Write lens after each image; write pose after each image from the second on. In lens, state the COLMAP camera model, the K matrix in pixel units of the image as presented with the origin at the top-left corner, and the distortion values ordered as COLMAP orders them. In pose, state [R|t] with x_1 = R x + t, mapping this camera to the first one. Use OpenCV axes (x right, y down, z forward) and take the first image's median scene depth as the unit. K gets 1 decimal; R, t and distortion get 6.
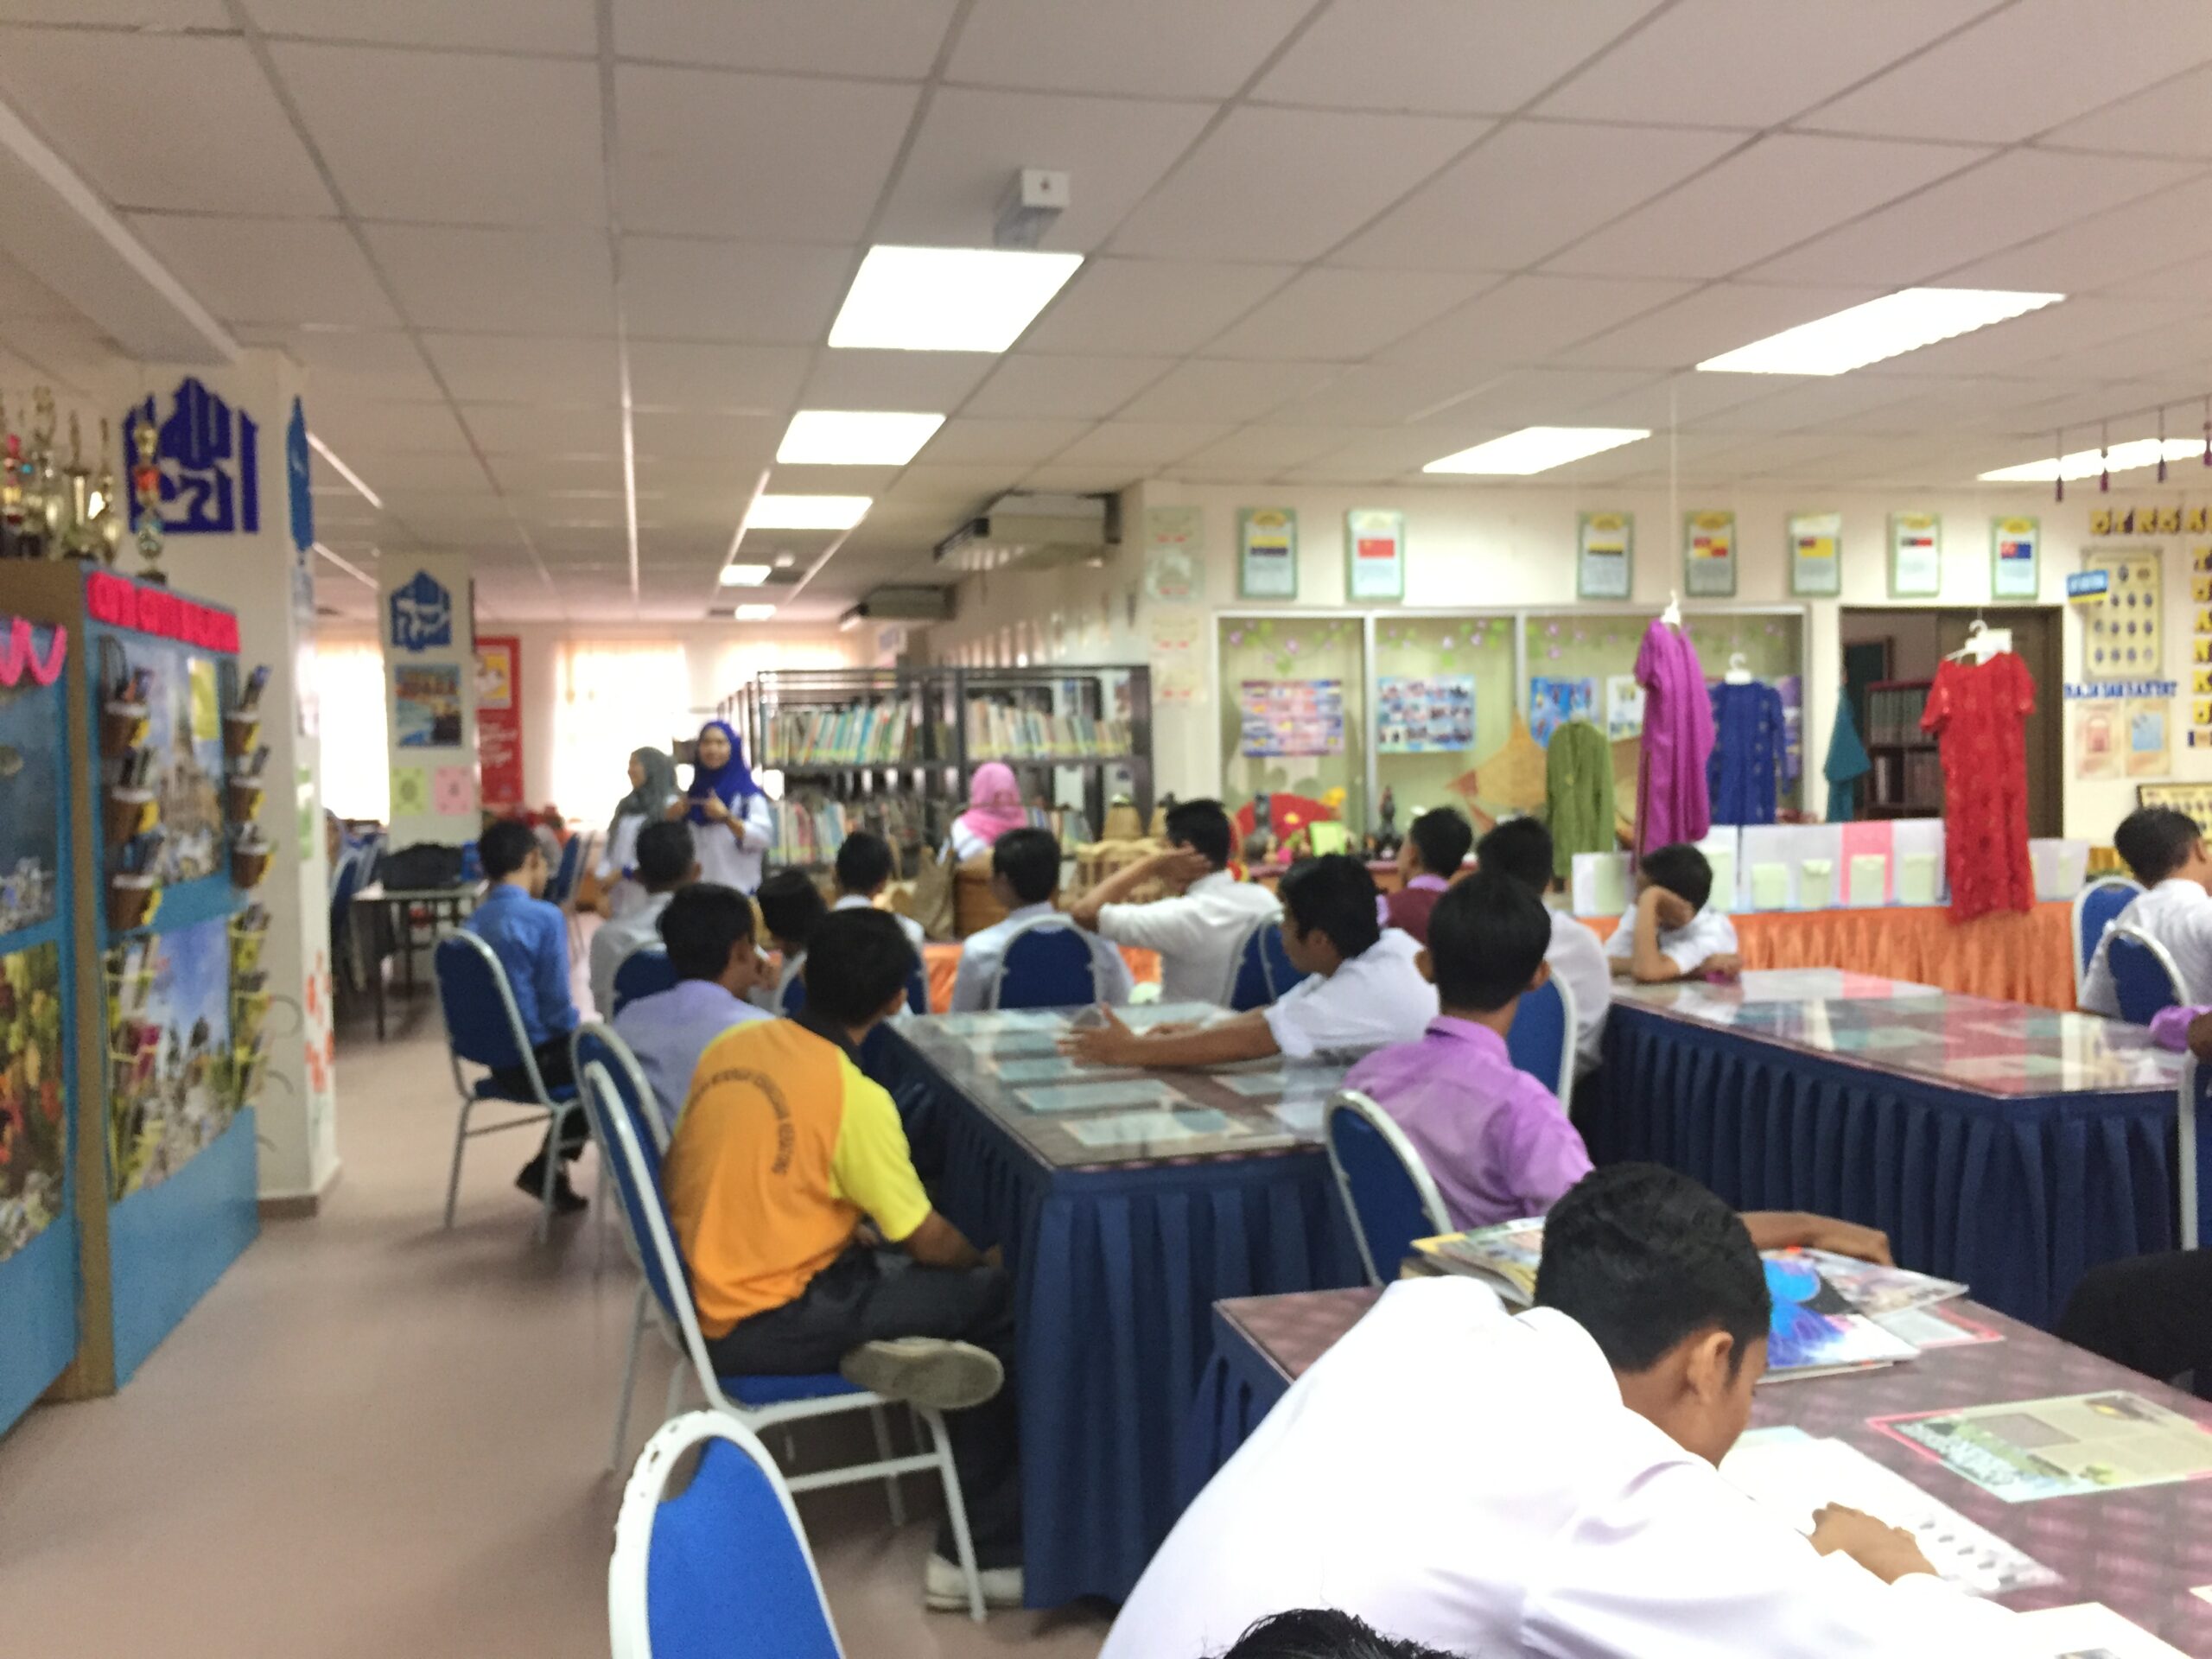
lens RADIAL K [[1887.4, 0, 1129.8], [0, 1887.4, 817.7], [0, 0, 1]] dist [0.079375, -0.110820]
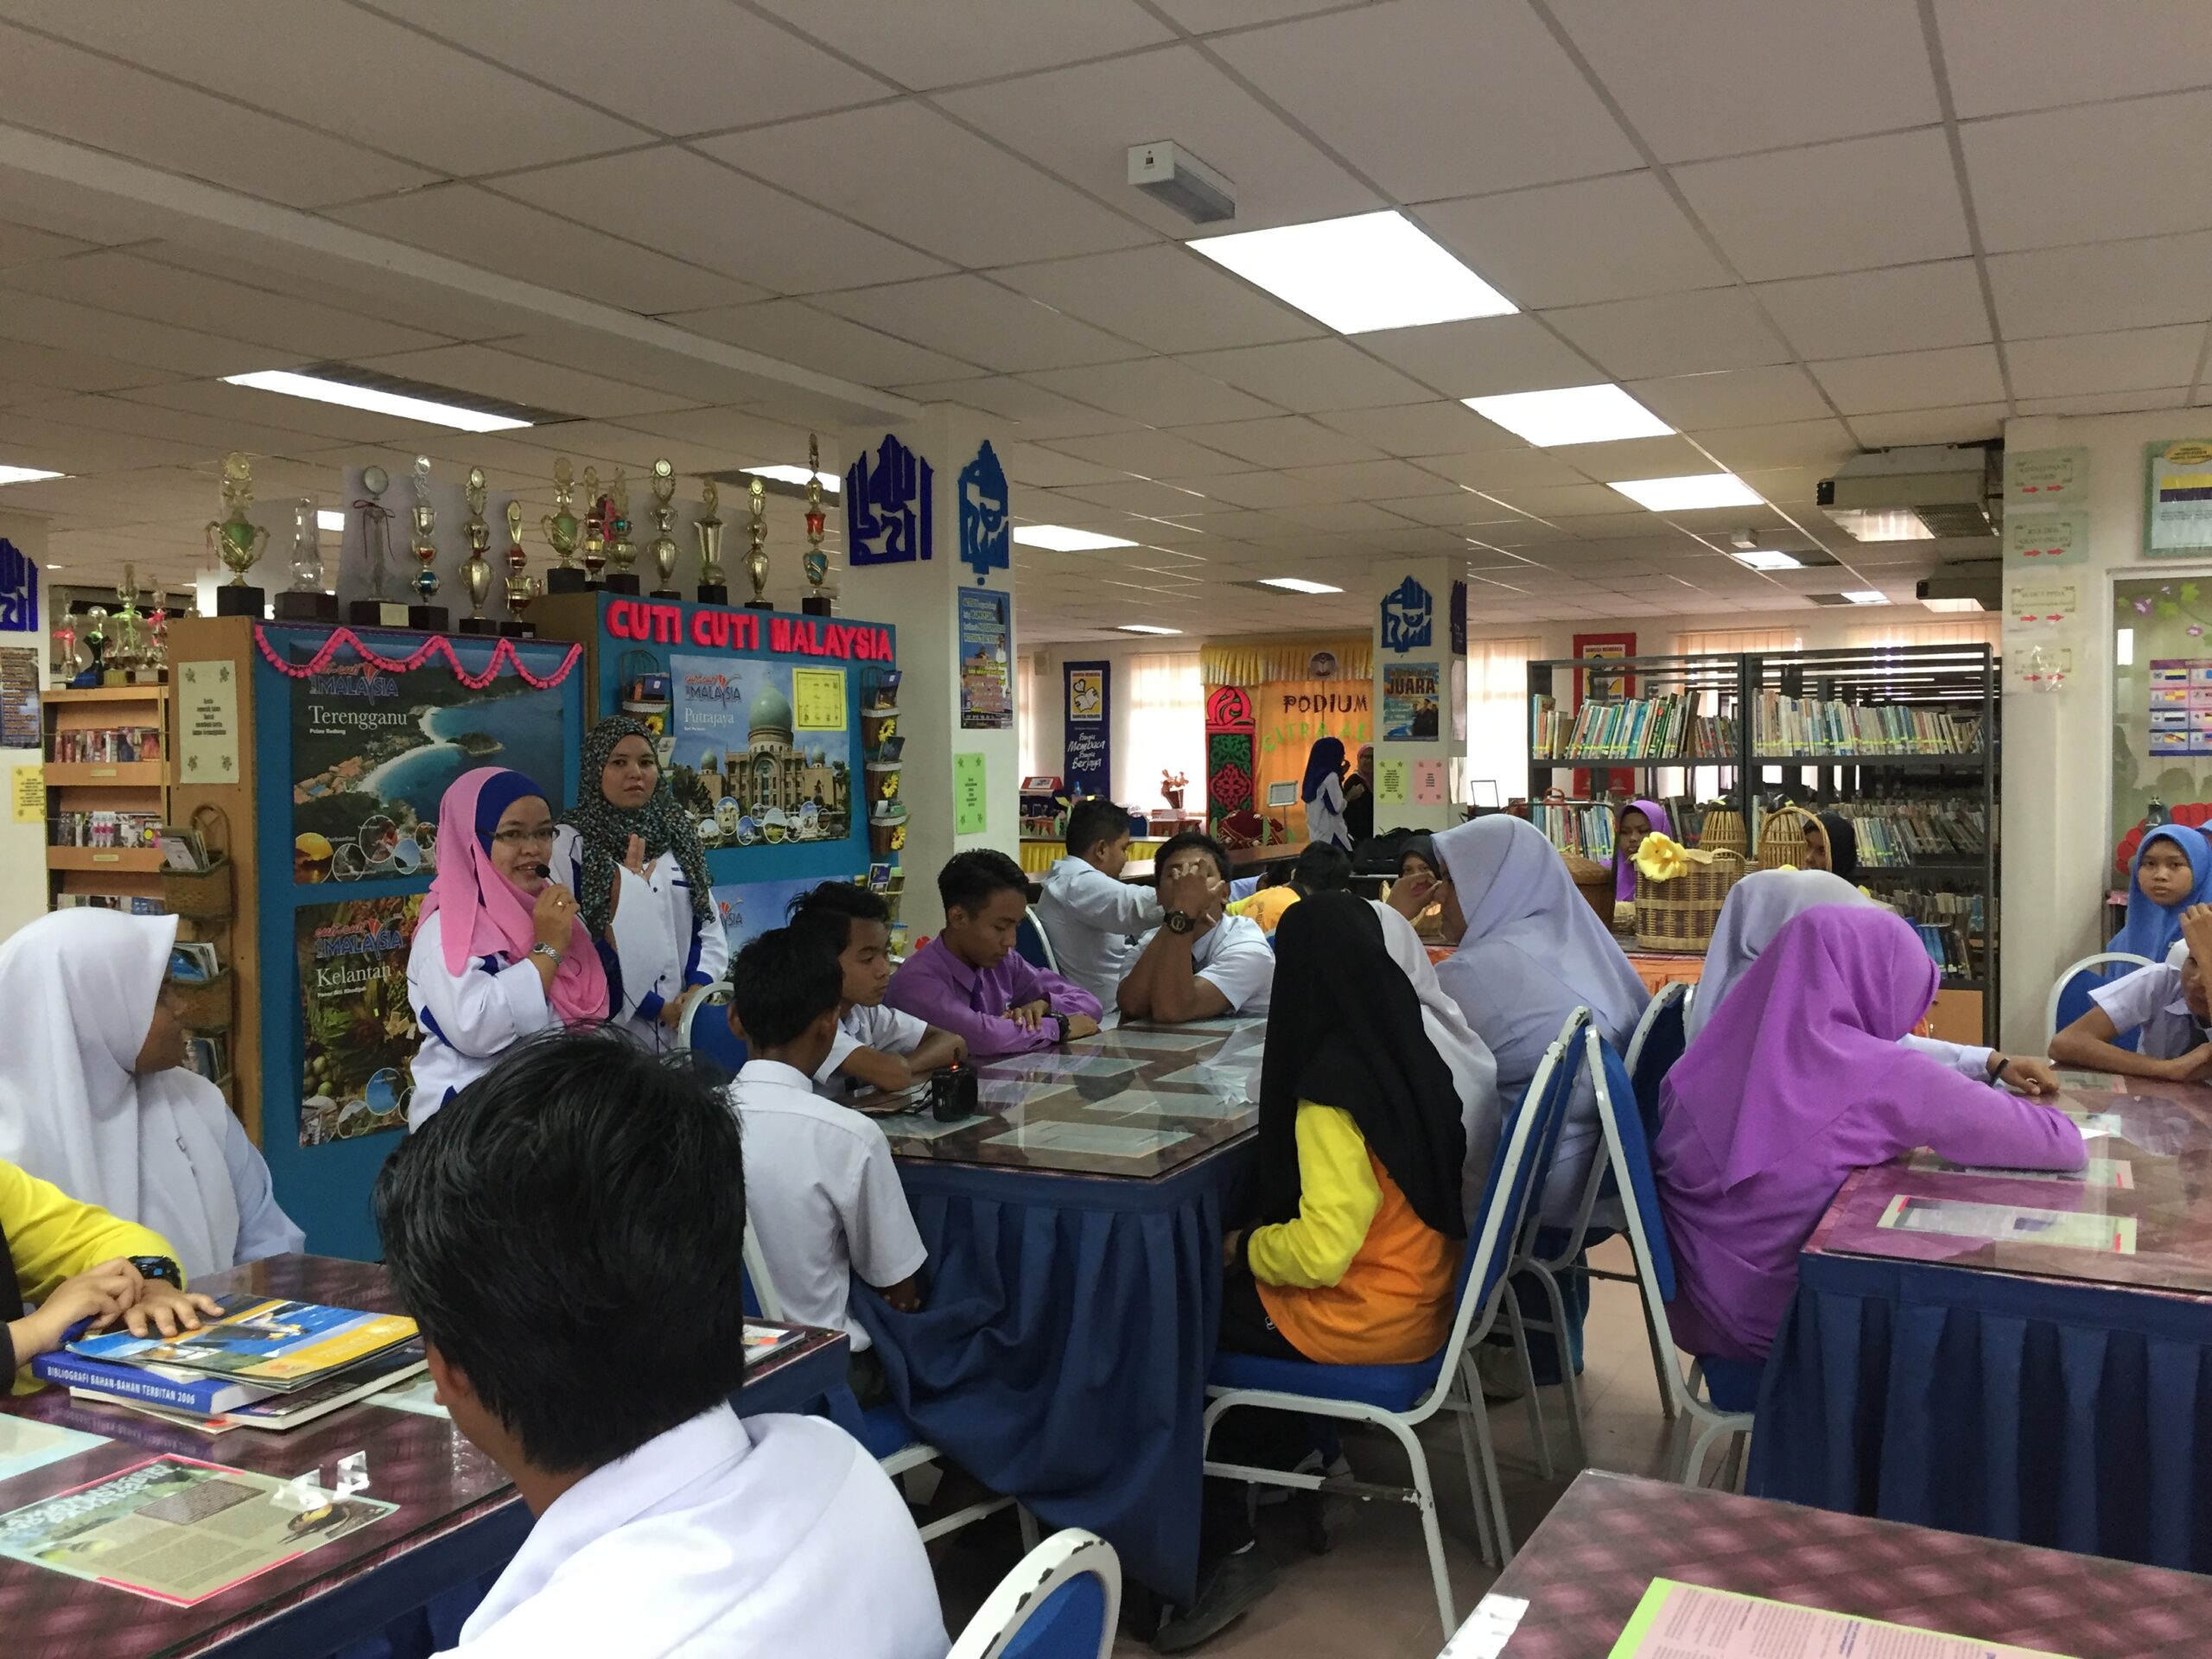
lens RADIAL K [[1887.4, 0, 1116.8], [0, 1887.4, 817.8], [0, 0, 1]] dist [0.079375, -0.110820]
pose [[0.761066, 0.031151, -0.647926, 0.233955], [-0.029634, 0.999473, 0.013244, -0.003966], [0.647997, 0.009121, 0.761589, 0.102292]]
